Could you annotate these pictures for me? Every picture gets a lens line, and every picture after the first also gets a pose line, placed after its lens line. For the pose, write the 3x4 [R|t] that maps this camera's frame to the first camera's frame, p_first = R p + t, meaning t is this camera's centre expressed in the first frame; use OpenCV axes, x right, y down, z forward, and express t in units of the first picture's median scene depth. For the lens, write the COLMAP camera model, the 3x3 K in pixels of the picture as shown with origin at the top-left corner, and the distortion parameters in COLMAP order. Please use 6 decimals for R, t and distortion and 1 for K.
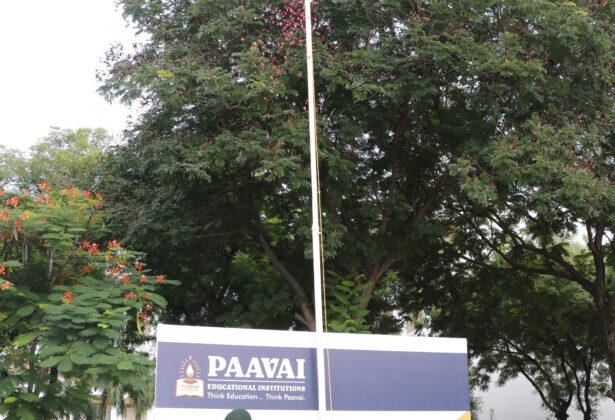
lens RADIAL K [[786.6, 0, 307.5], [0, 786.6, 210.0], [0, 0, 1]] dist [-0.161763, 0.114000]
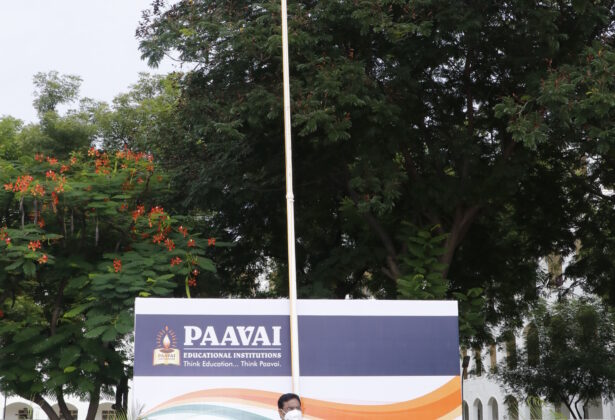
lens RADIAL K [[934.5, 0, 317.8], [0, 934.5, 218.1], [0, 0, 1]] dist [-0.099632, 0.085849]
pose [[0.977198, -0.047289, -0.206995, 0.196105], [0.065822, 0.994325, 0.083577, -0.031069], [0.201868, -0.095296, 0.974765, -0.104770]]
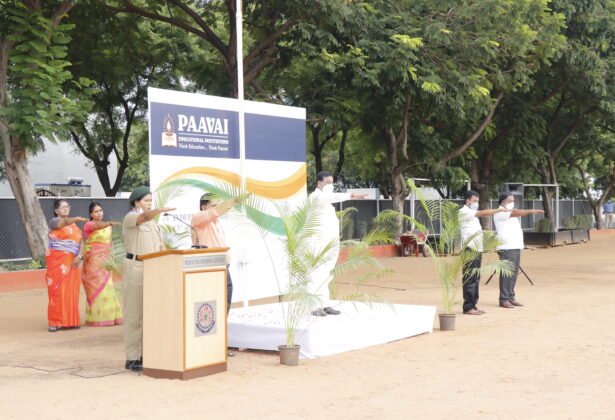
lens RADIAL K [[1014.2, 0, 307.5], [0, 1014.2, 210.0], [0, 0, 1]] dist [0.041695, 0.026278]
pose [[0.781275, -0.006506, 0.624154, -0.619238], [-0.185594, 0.952299, 0.242241, -0.064120], [-0.595957, -0.305096, 0.742800, -0.244491]]
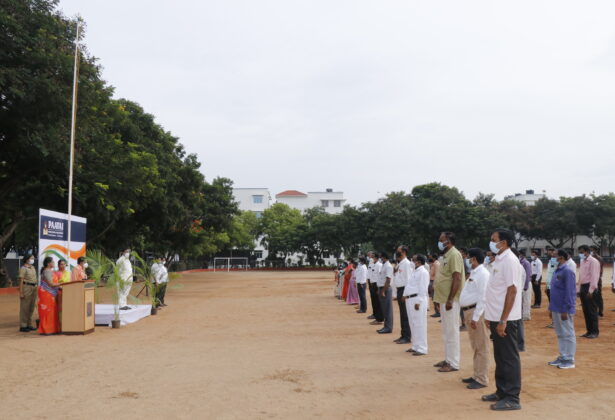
lens RADIAL K [[525.2, 0, 307.2], [0, 525.2, 219.6], [0, 0, 1]] dist [-0.175500, 0.118036]
pose [[0.264955, 0.076093, 0.961254, -1.018349], [-0.289602, 0.957139, 0.004057, -0.058768], [-0.919744, -0.279456, 0.275635, -0.221668]]
